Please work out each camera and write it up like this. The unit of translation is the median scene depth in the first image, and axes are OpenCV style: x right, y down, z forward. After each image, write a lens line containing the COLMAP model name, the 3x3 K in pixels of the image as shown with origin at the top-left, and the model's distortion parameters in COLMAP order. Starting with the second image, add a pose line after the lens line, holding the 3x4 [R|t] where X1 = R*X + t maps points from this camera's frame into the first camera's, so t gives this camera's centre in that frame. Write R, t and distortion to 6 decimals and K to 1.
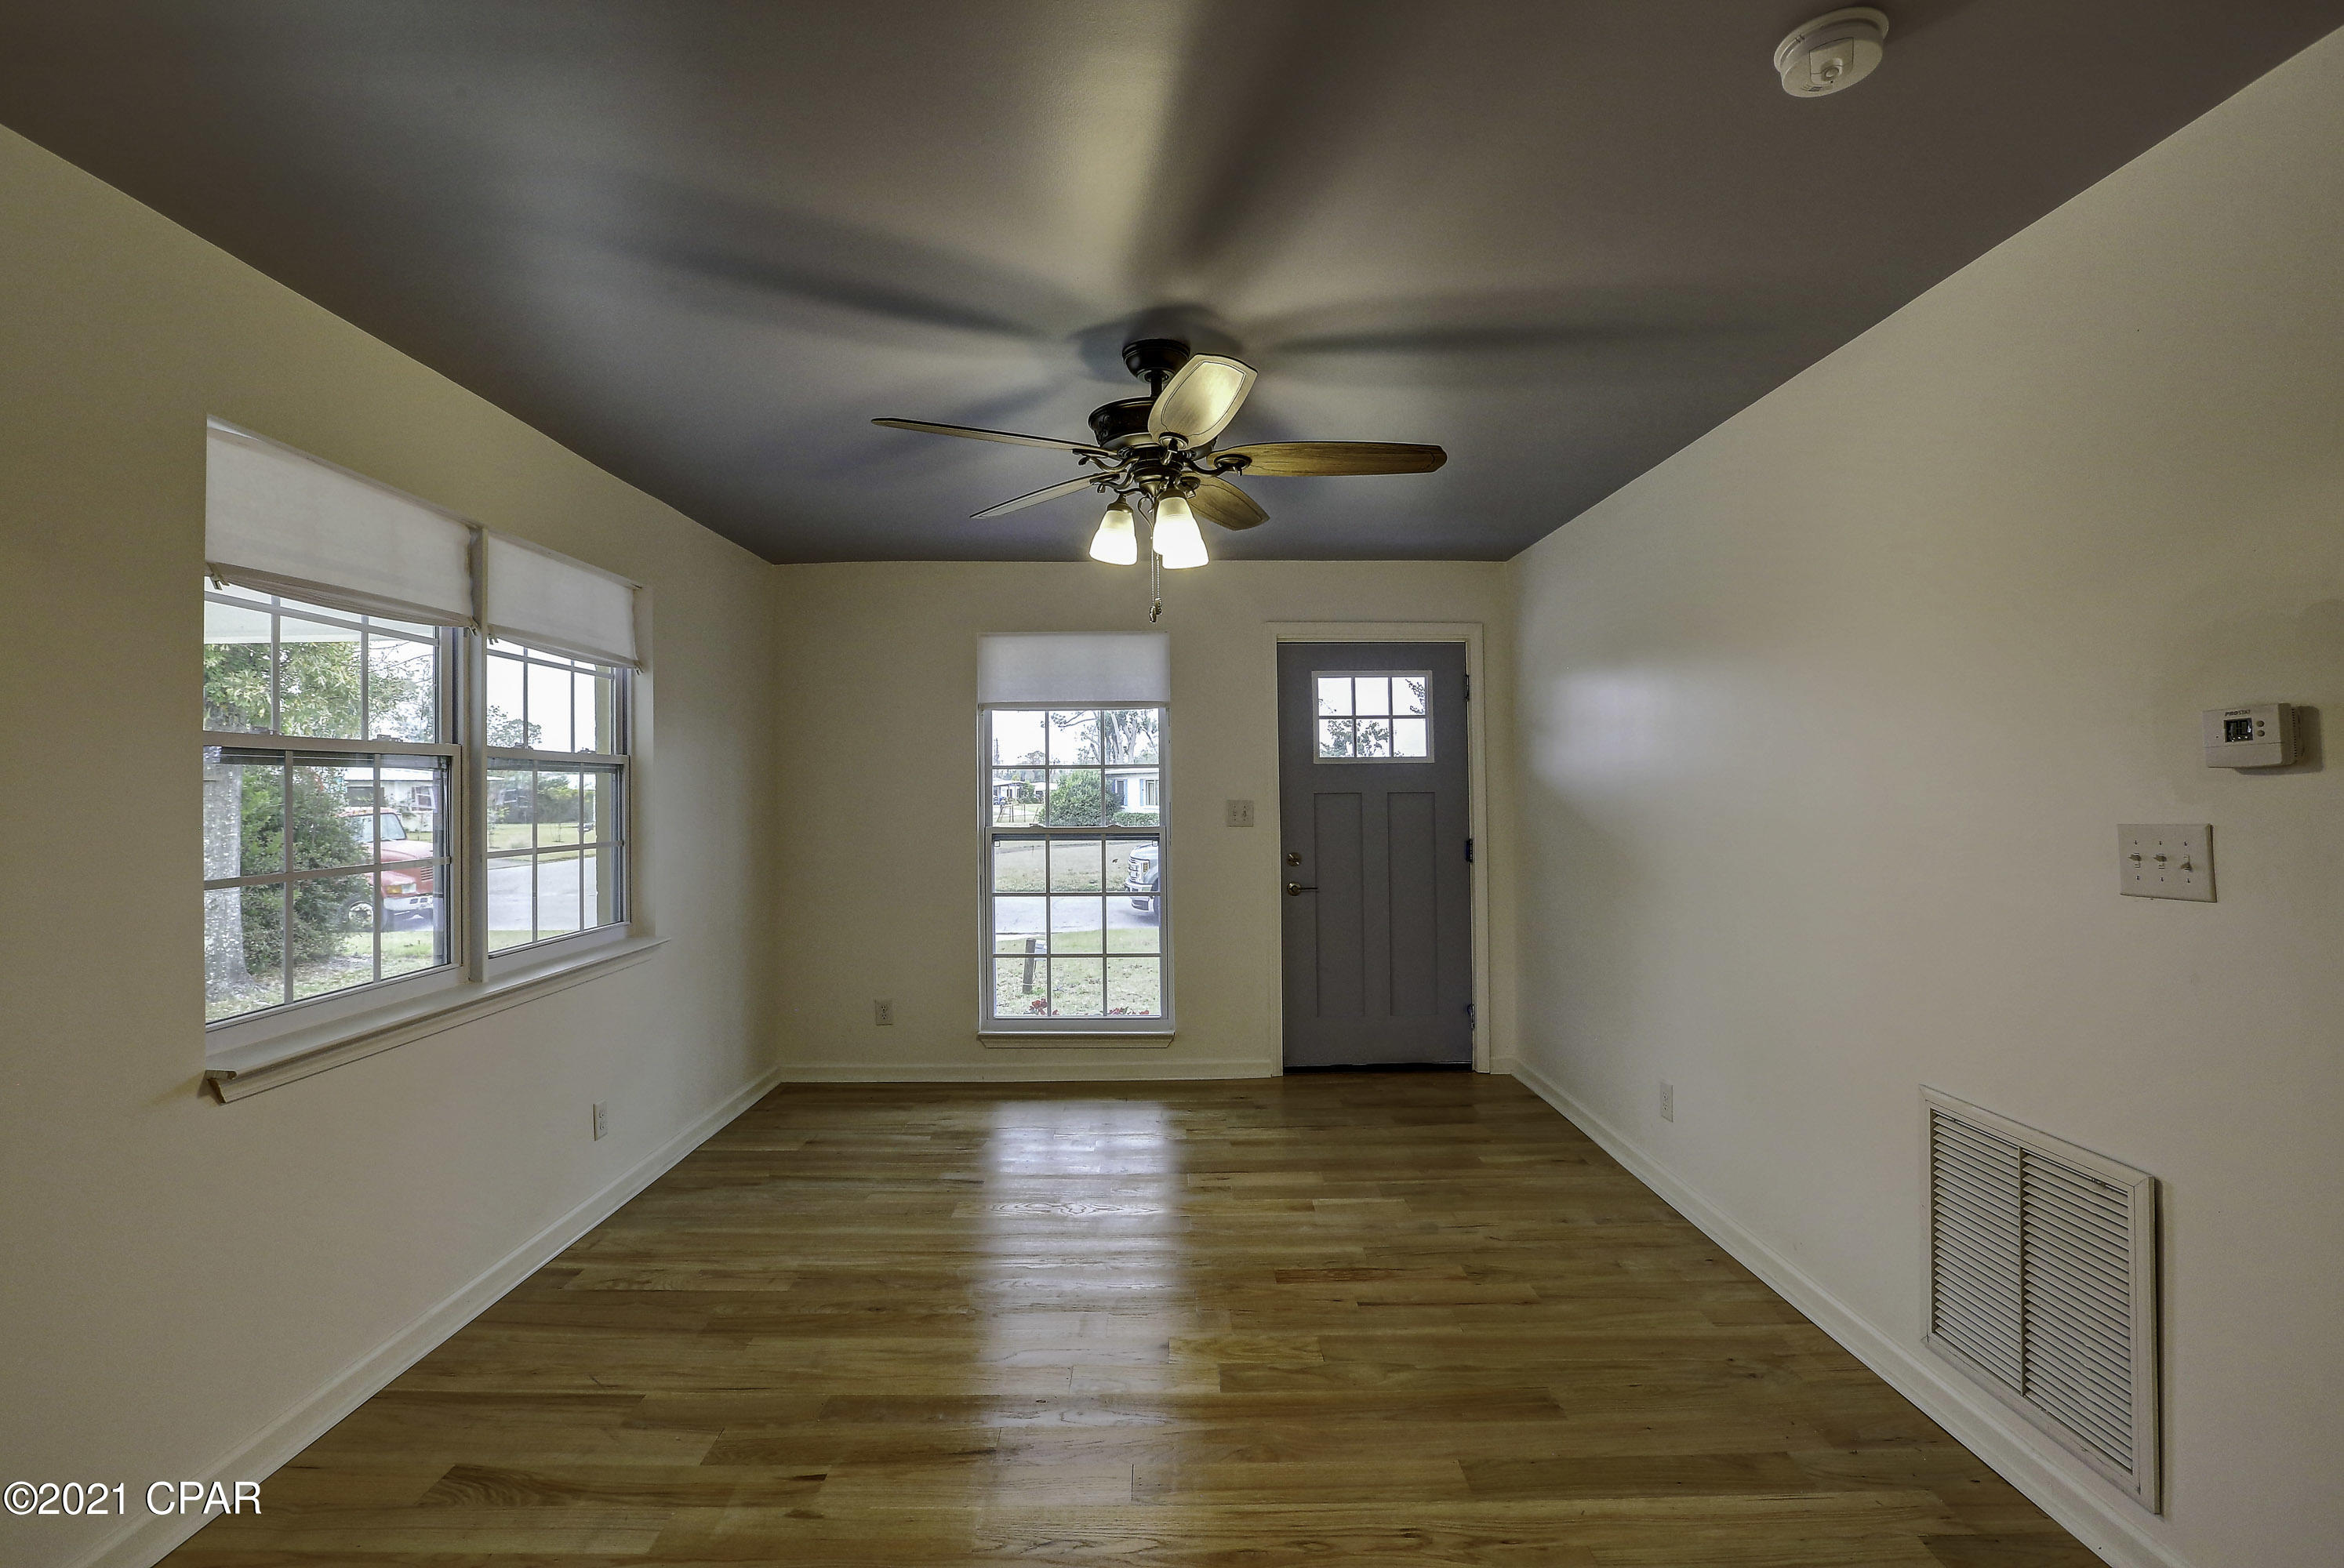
lens RADIAL K [[1078.8, 0, 1178.8], [0, 1078.8, 777.2], [0, 0, 1]] dist [-0.057792, 0.022452]
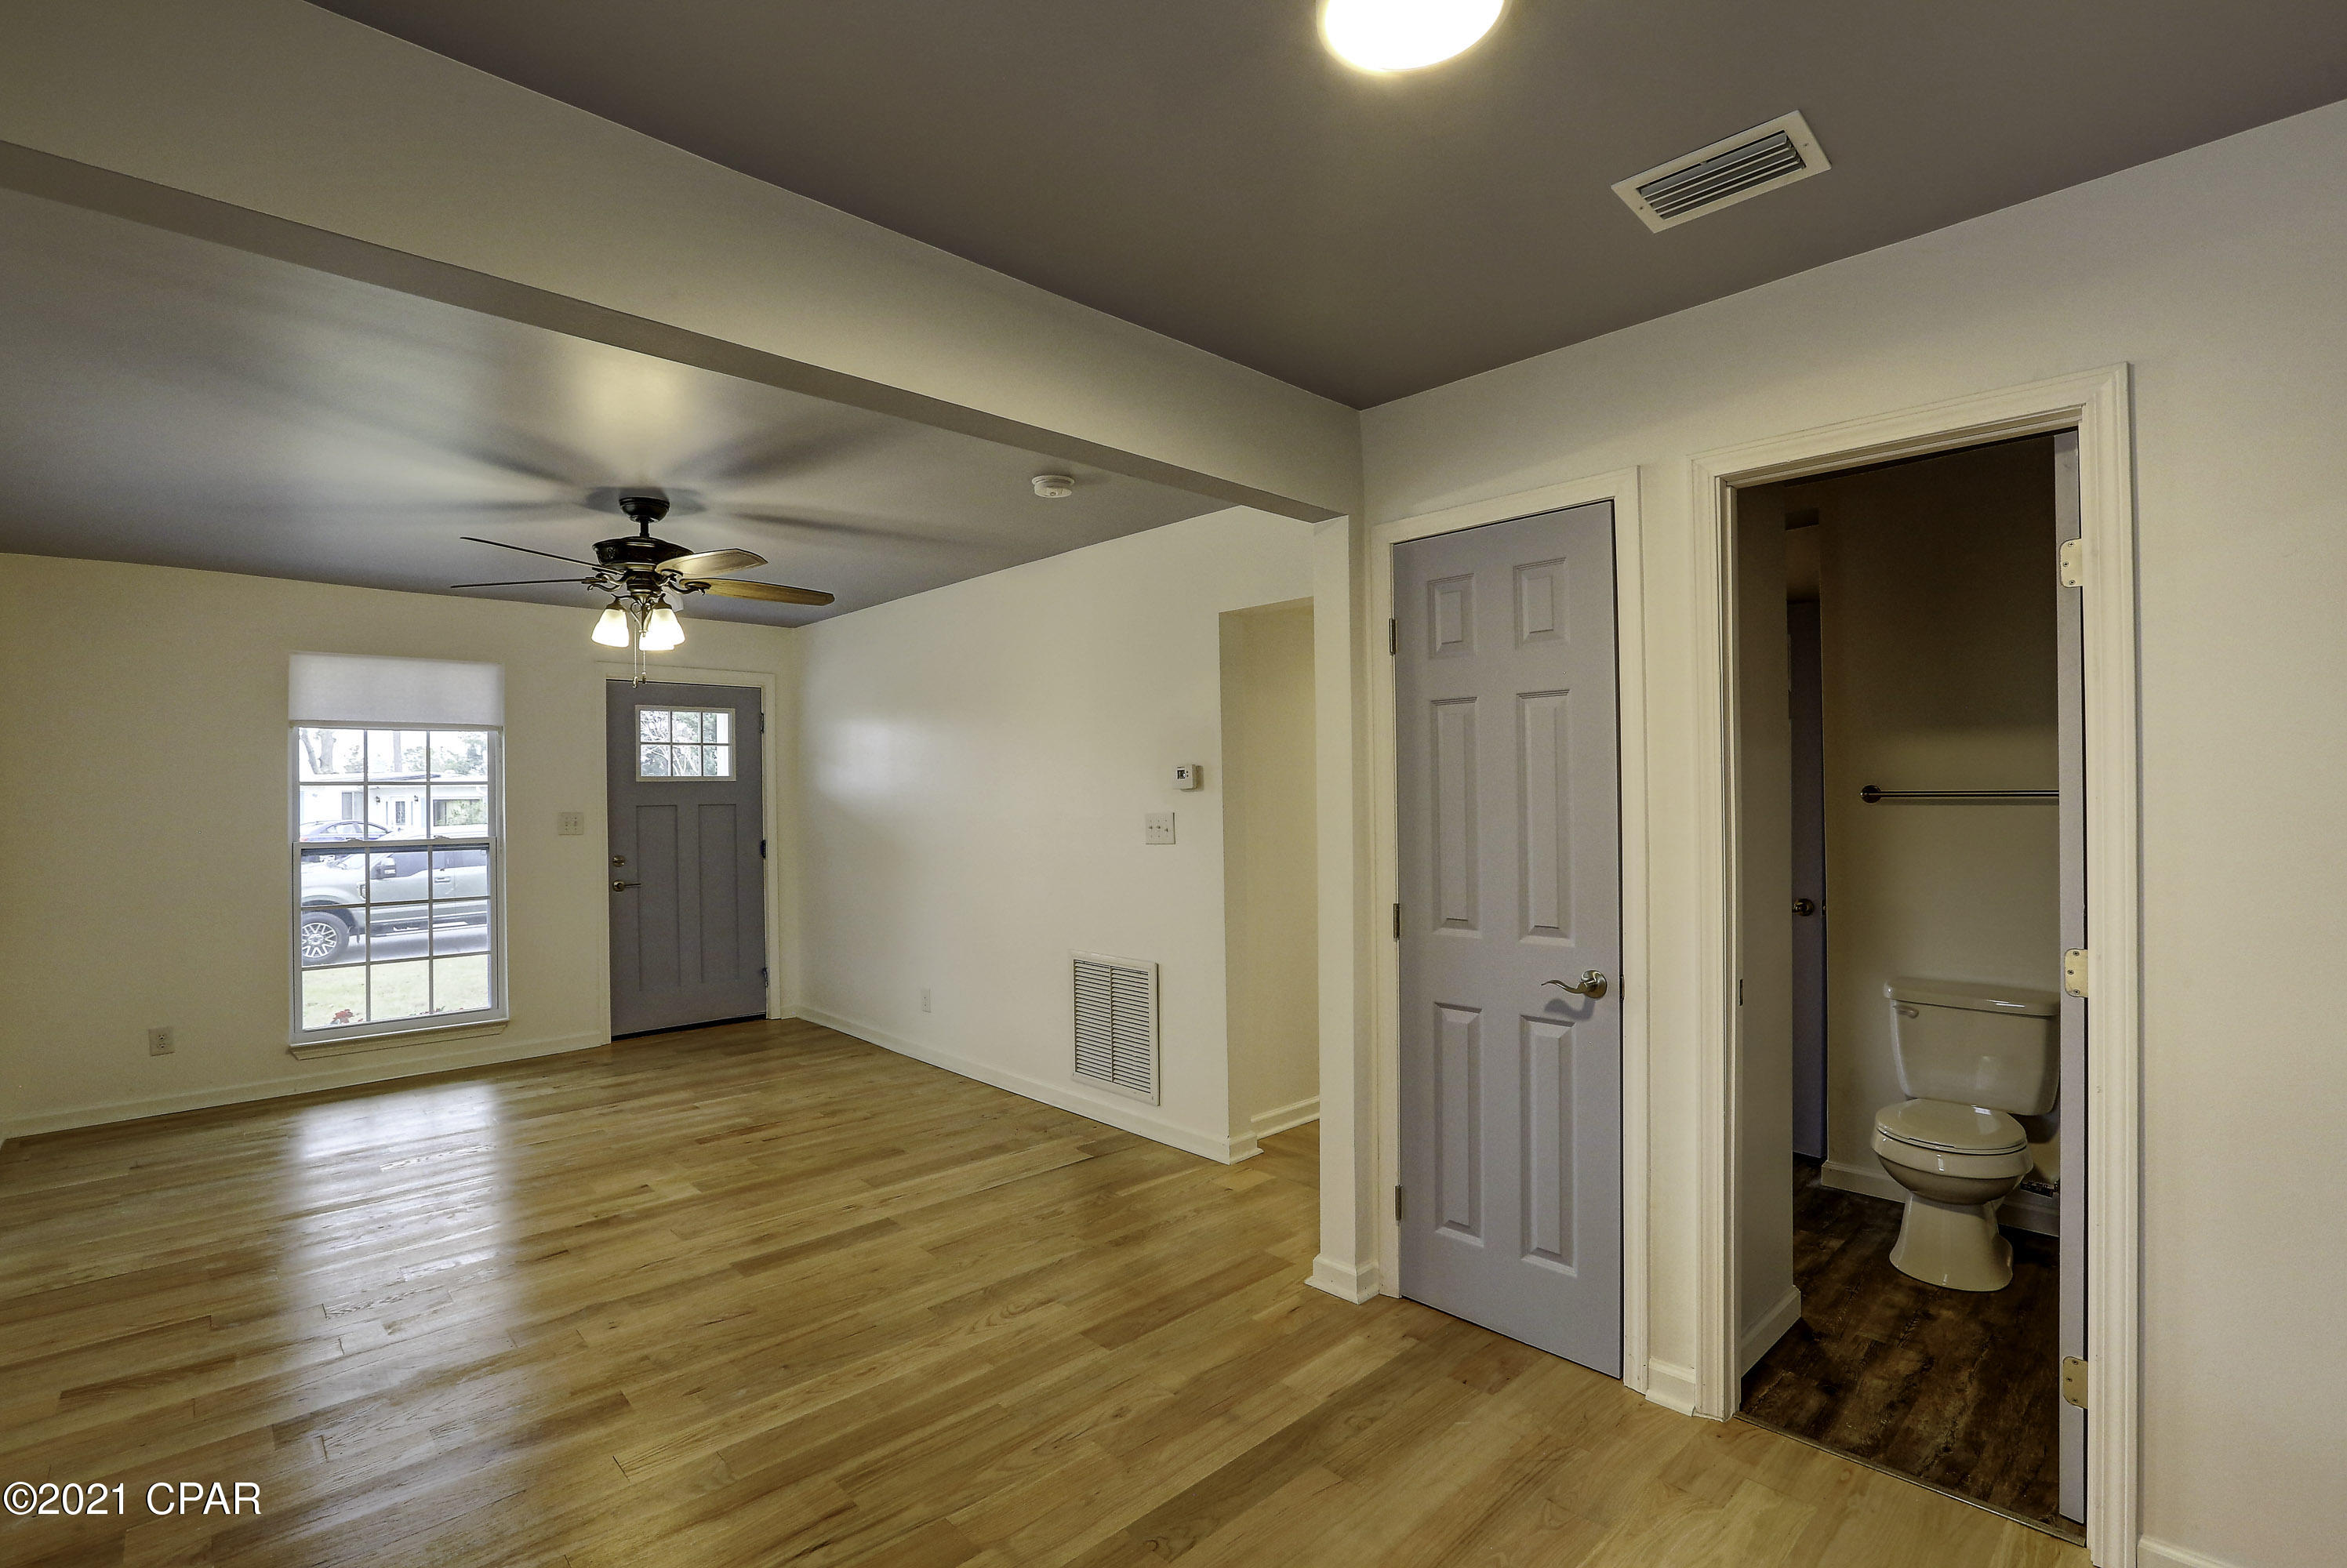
lens RADIAL K [[1080.2, 0, 1180.3], [0, 1080.2, 777.2], [0, 0, 1]] dist [-0.057792, 0.022452]
pose [[0.732637, 0.007763, 0.680575, -0.386906], [0.000382, 0.999930, -0.011817, -0.004084], [-0.680619, 0.008918, 0.732583, -0.465628]]
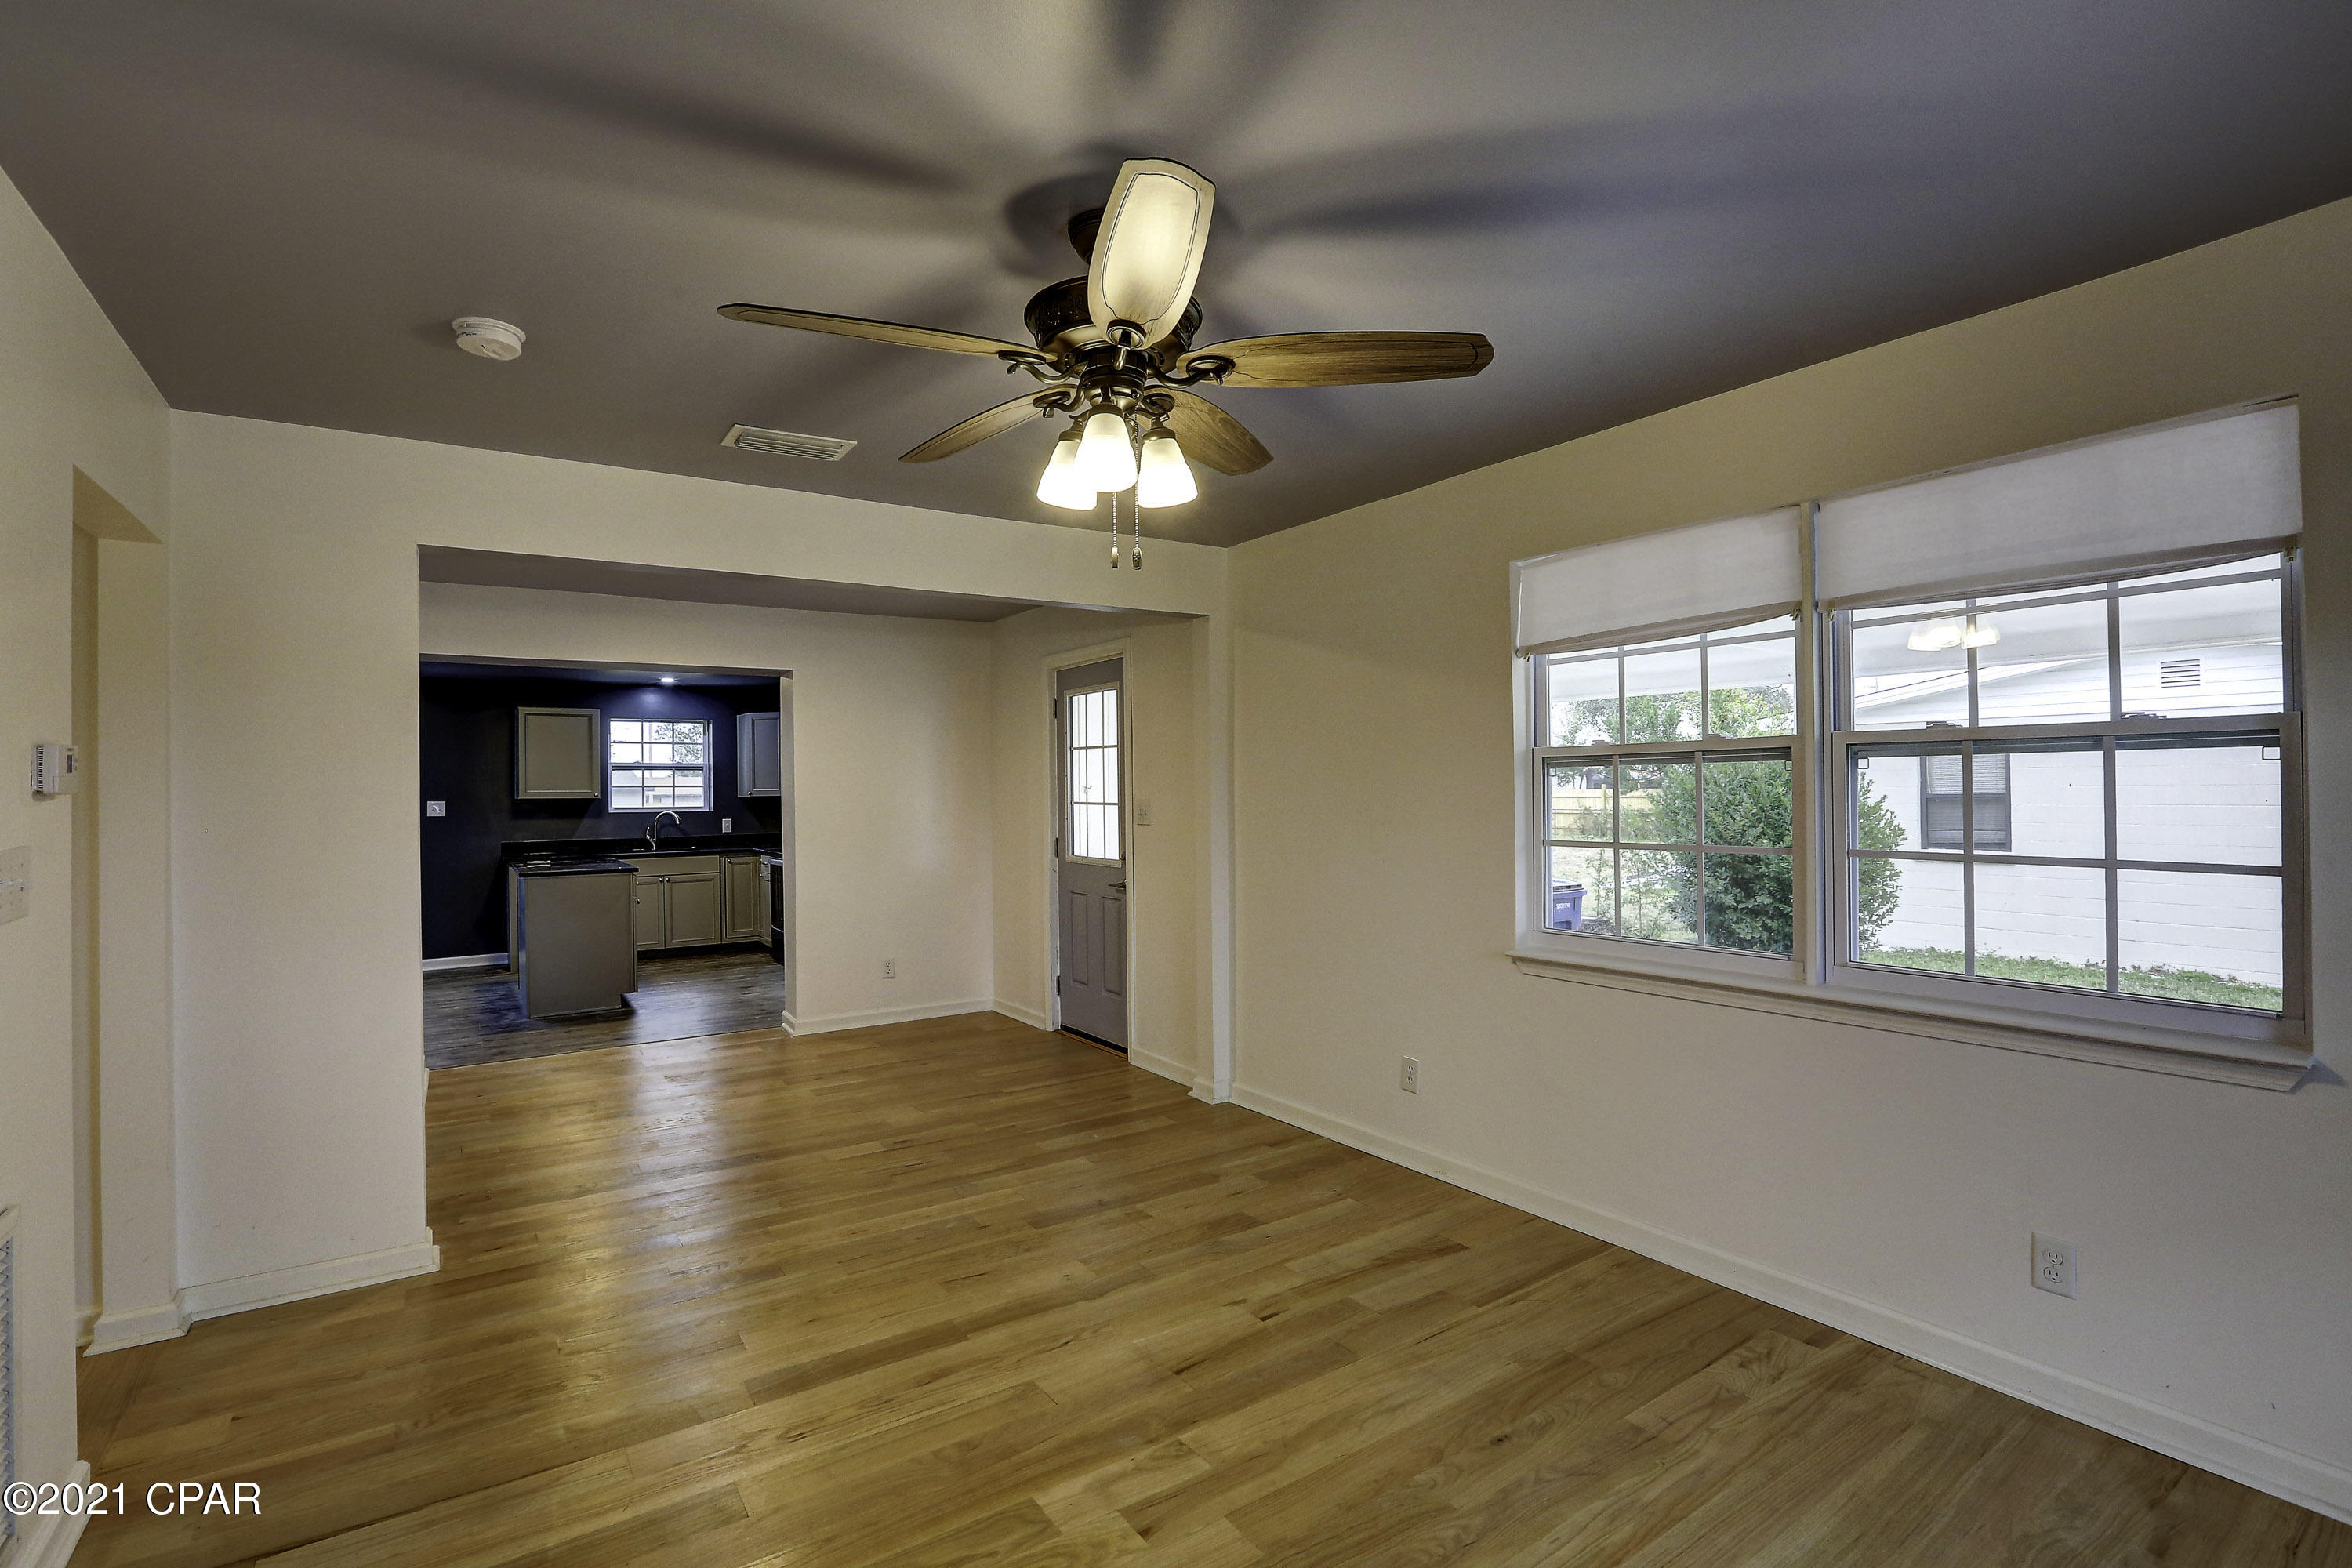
lens RADIAL K [[1082.6, 0, 1182.8], [0, 1082.6, 777.2], [0, 0, 1]] dist [-0.057792, 0.022452]
pose [[-0.831403, 0.005649, -0.555641, 0.313463], [0.016296, 0.999766, -0.014219, 0.011217], [0.555431, -0.020876, -0.831301, 1.369218]]
